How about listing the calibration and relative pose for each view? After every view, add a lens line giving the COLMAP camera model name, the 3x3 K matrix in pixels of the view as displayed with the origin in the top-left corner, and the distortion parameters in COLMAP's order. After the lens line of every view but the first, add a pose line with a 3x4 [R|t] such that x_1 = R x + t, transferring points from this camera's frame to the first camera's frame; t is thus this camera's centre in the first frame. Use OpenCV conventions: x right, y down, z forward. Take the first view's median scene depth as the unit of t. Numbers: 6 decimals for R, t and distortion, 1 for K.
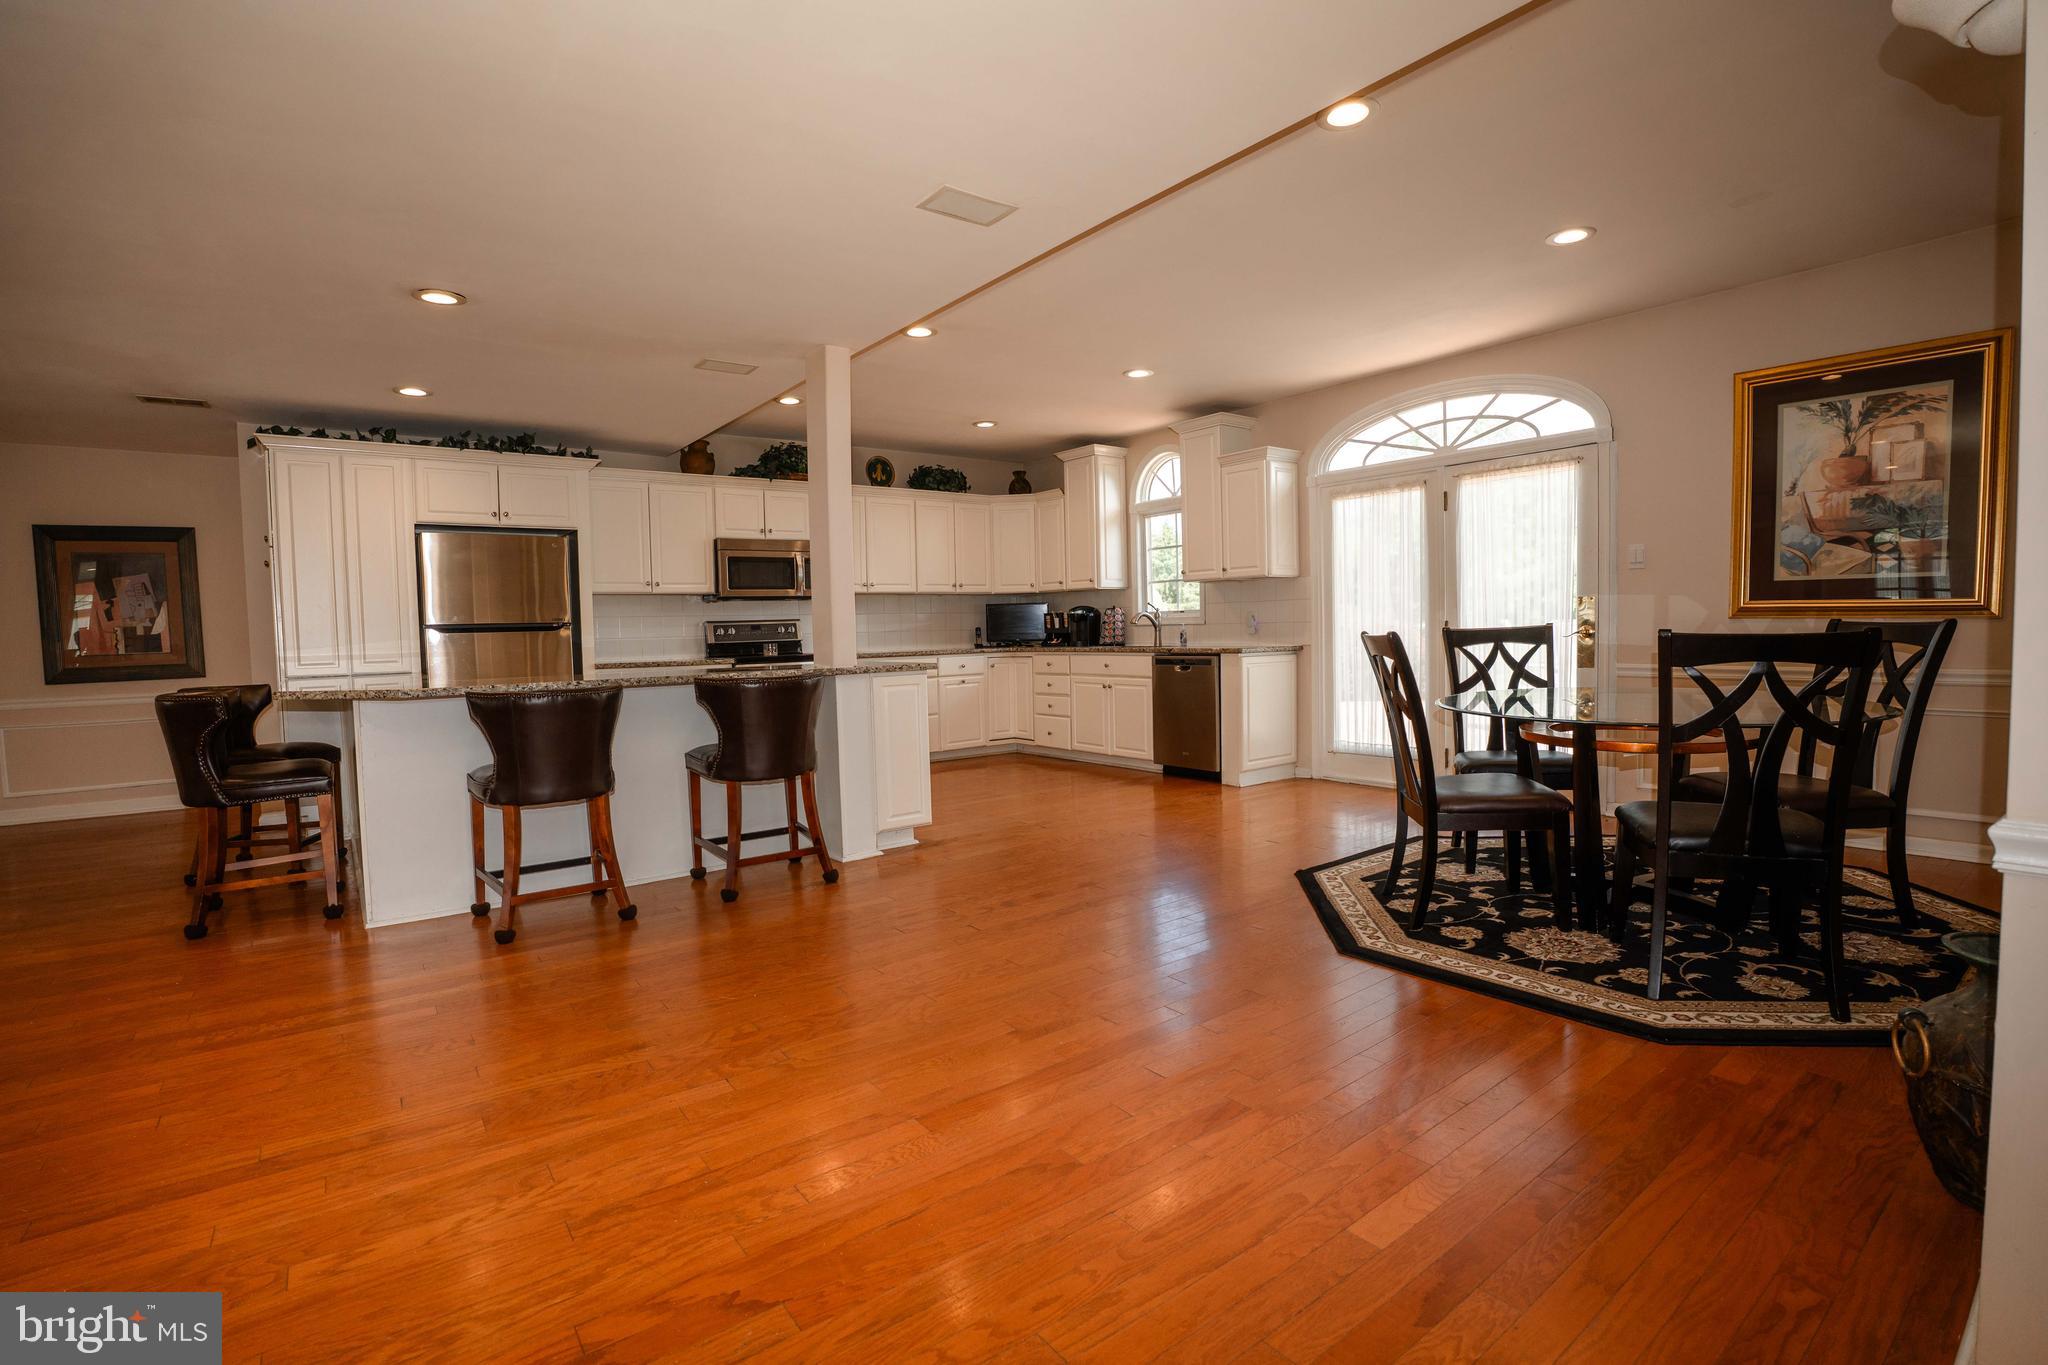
lens RADIAL K [[941.2, 0, 1018.5], [0, 941.2, 686.4], [0, 0, 1]] dist [-0.070605, 0.019435]
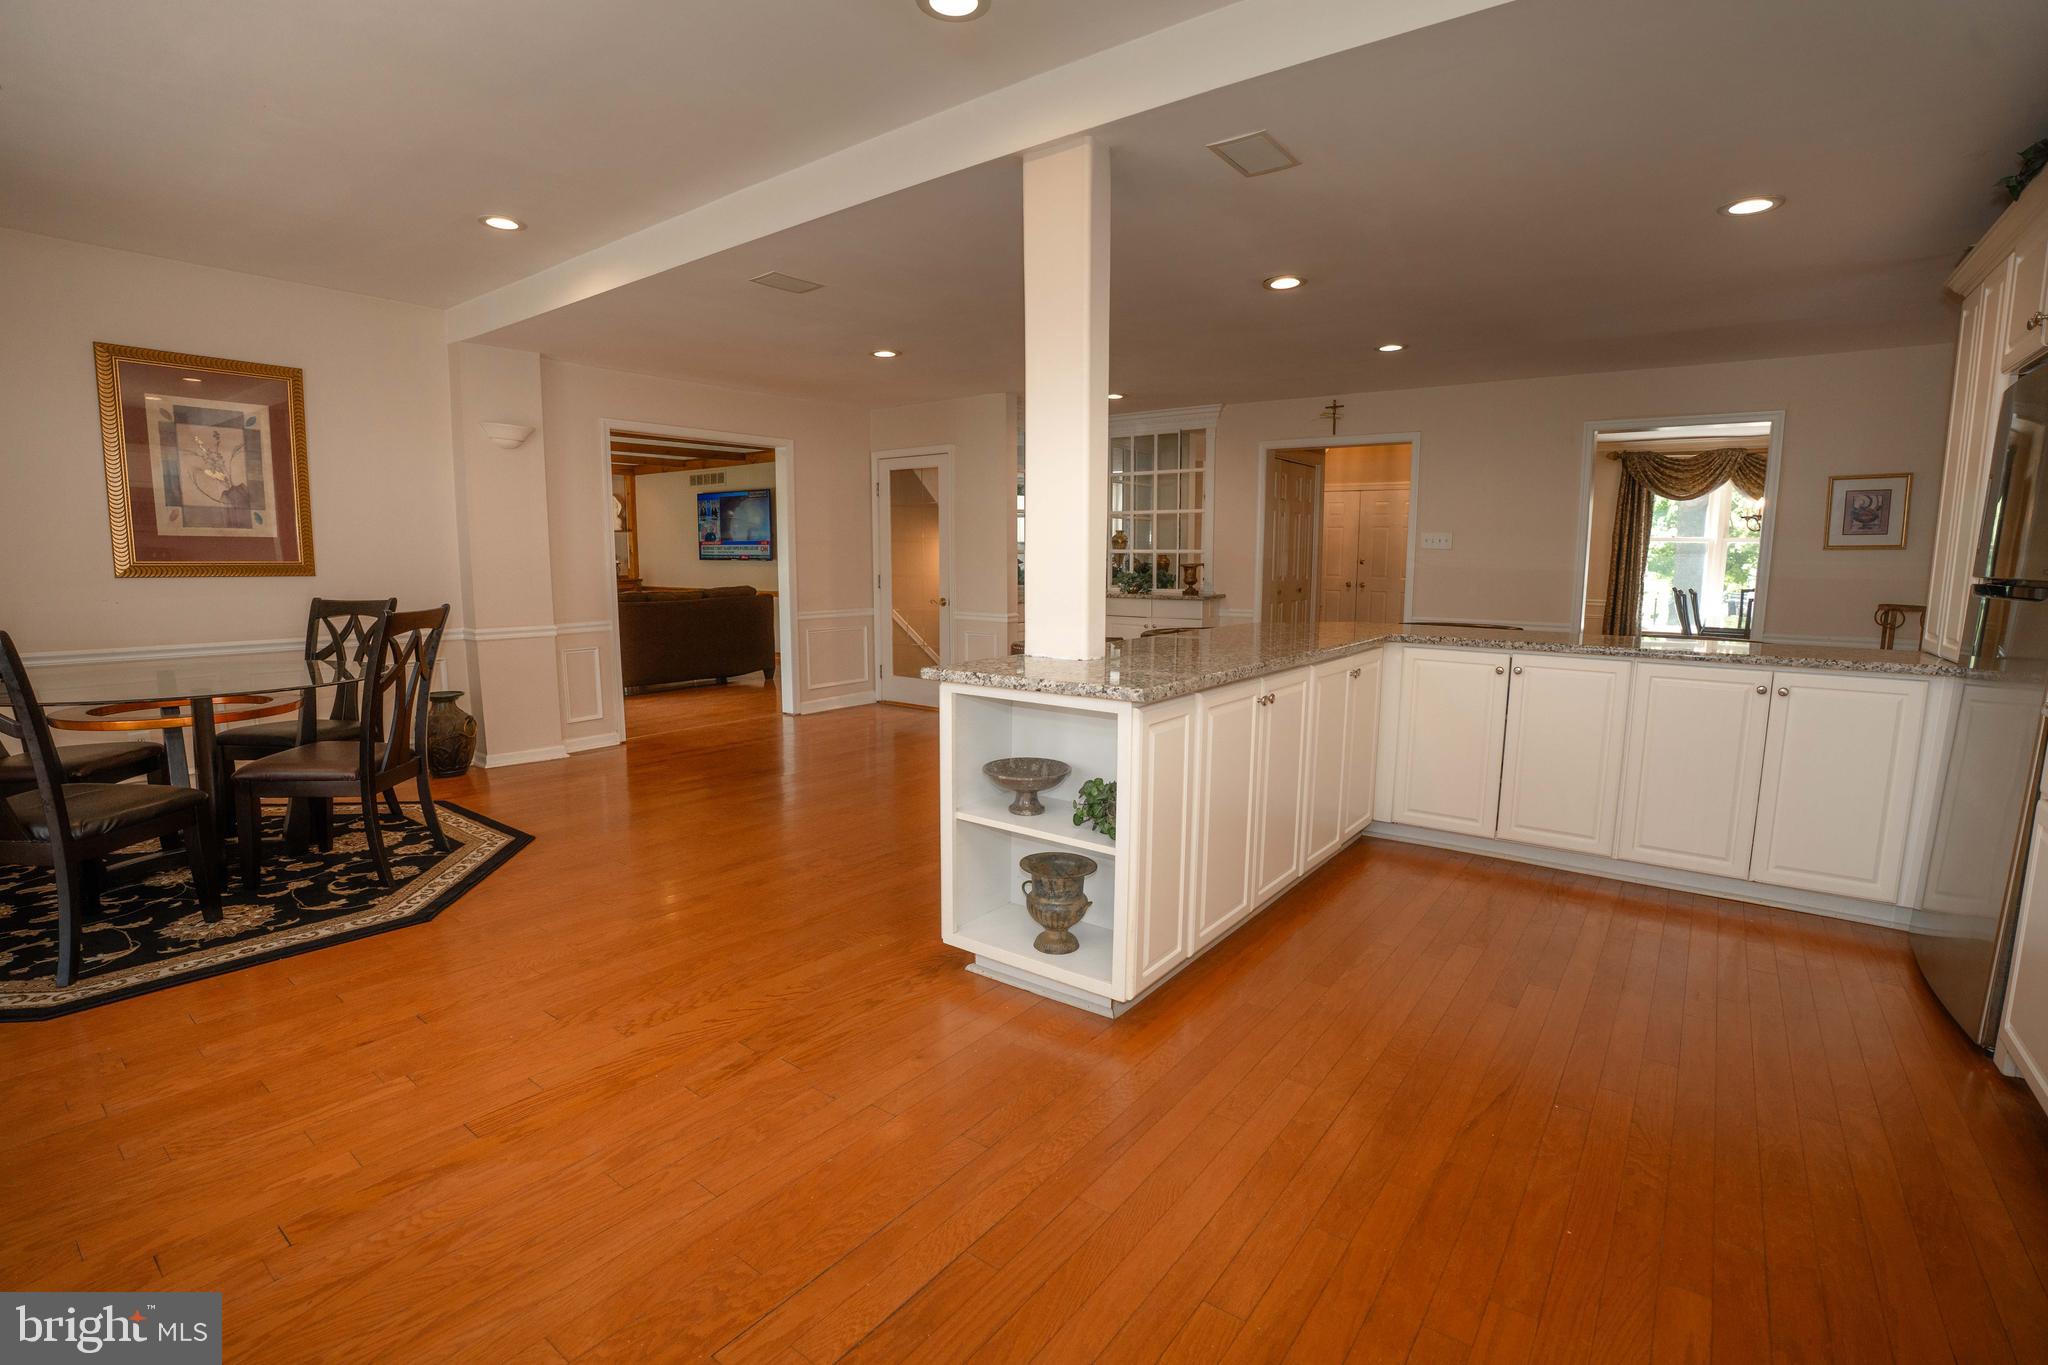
lens RADIAL K [[941.2, 0, 1018.5], [0, 941.2, 686.4], [0, 0, 1]] dist [-0.070605, 0.019435]
pose [[-0.963668, 0.057950, -0.260740, 0.003955], [0.004191, 0.979341, 0.202171, -0.103552], [0.267069, 0.193733, -0.944003, 1.277544]]
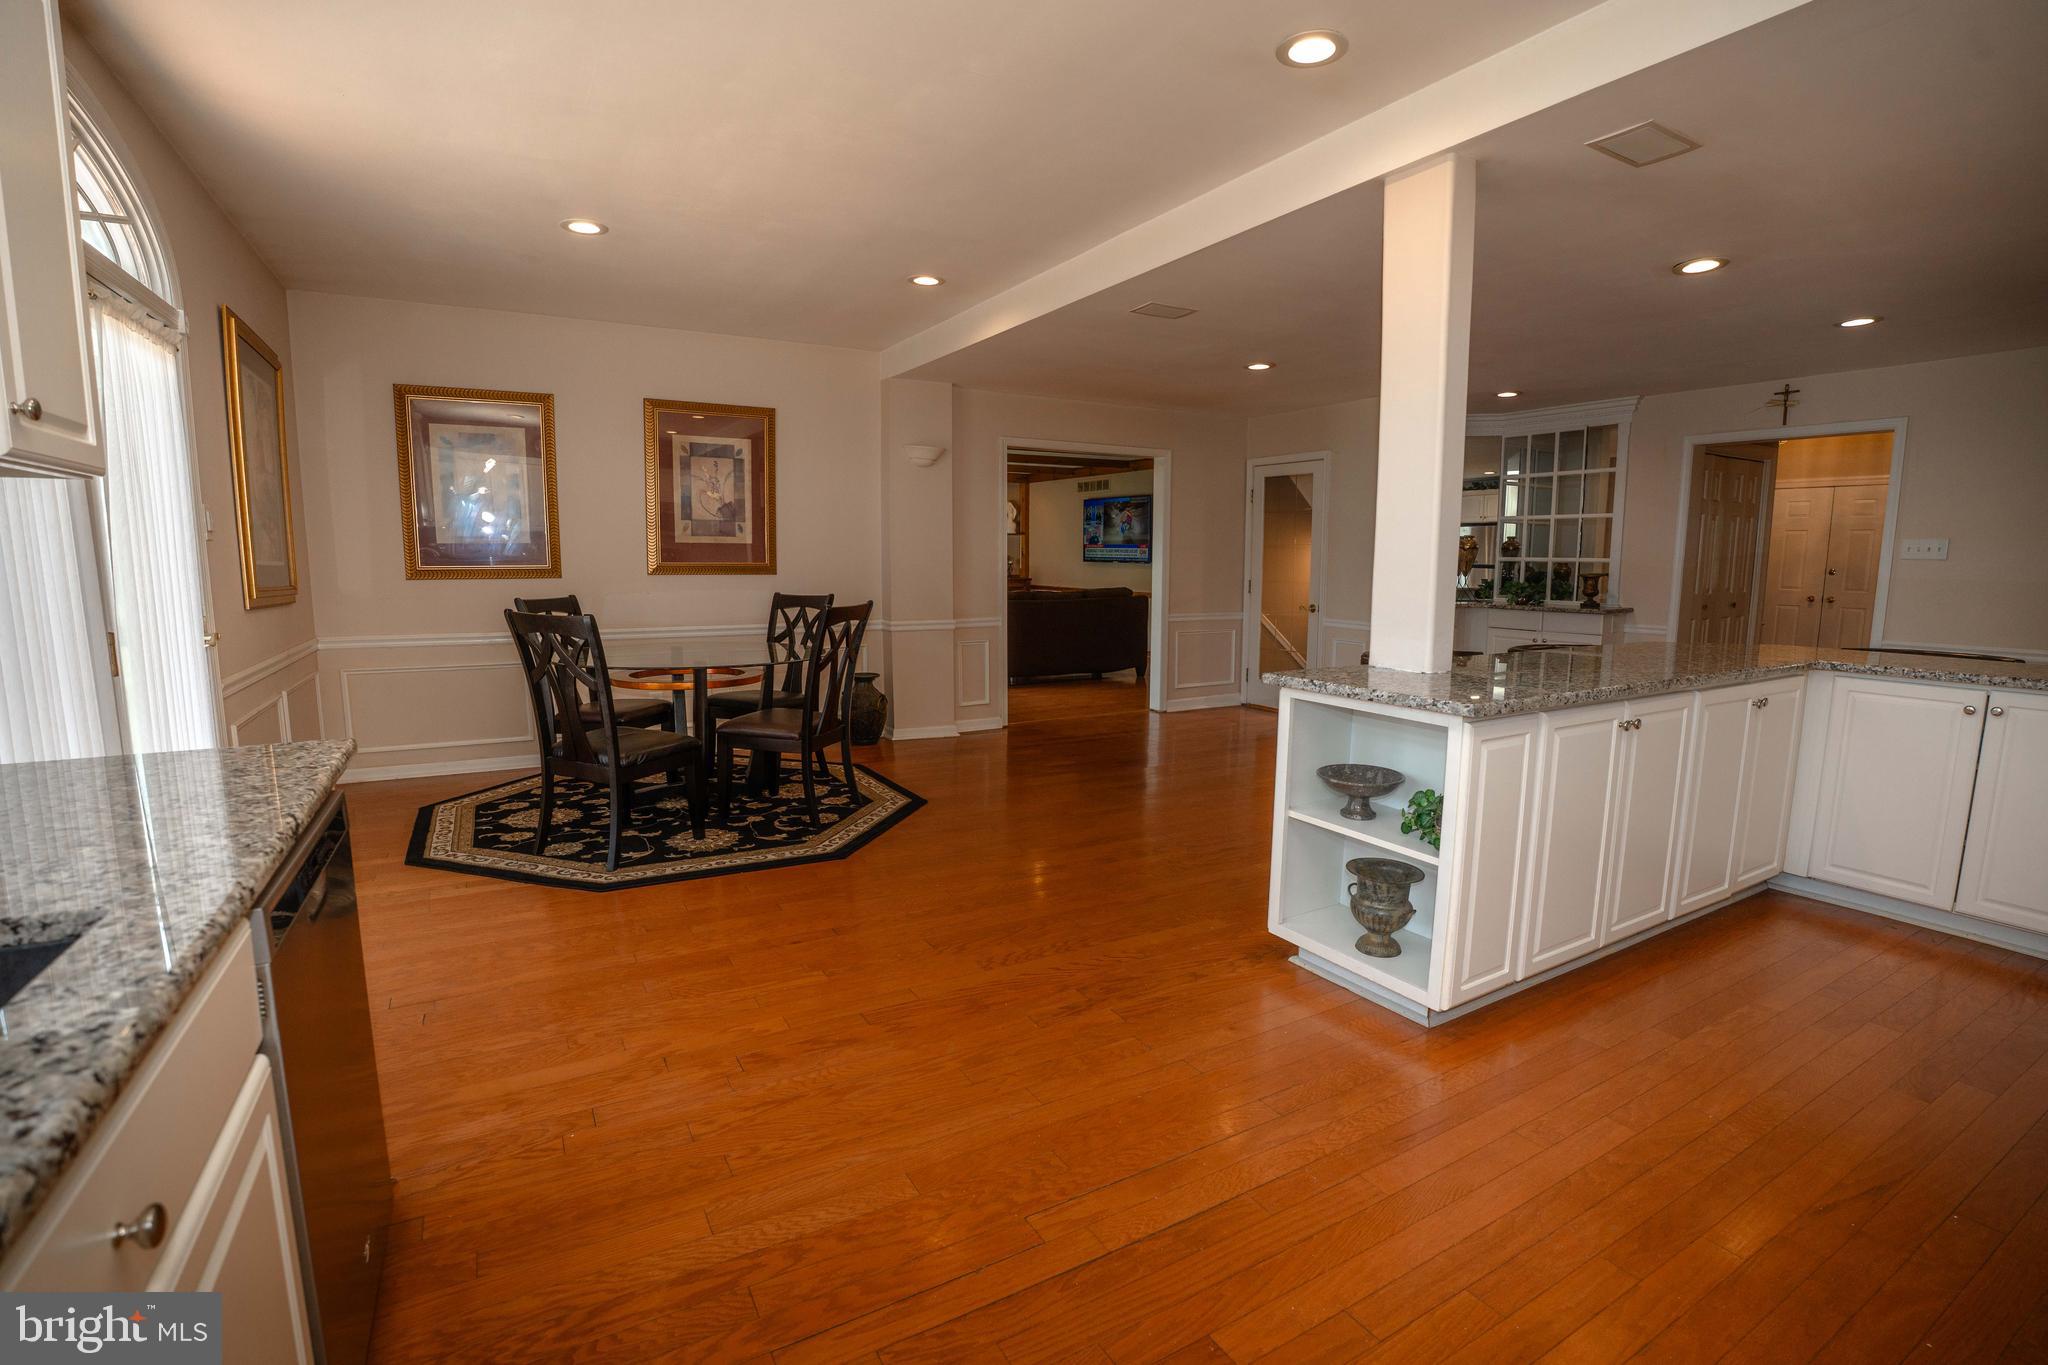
lens RADIAL K [[941.2, 0, 1018.5], [0, 941.2, 686.4], [0, 0, 1]] dist [-0.070605, 0.019435]
pose [[-0.991481, 0.002885, 0.130217, -0.008069], [0.028425, 0.980449, 0.194708, -0.112096], [-0.127110, 0.196751, -0.972179, 1.324910]]
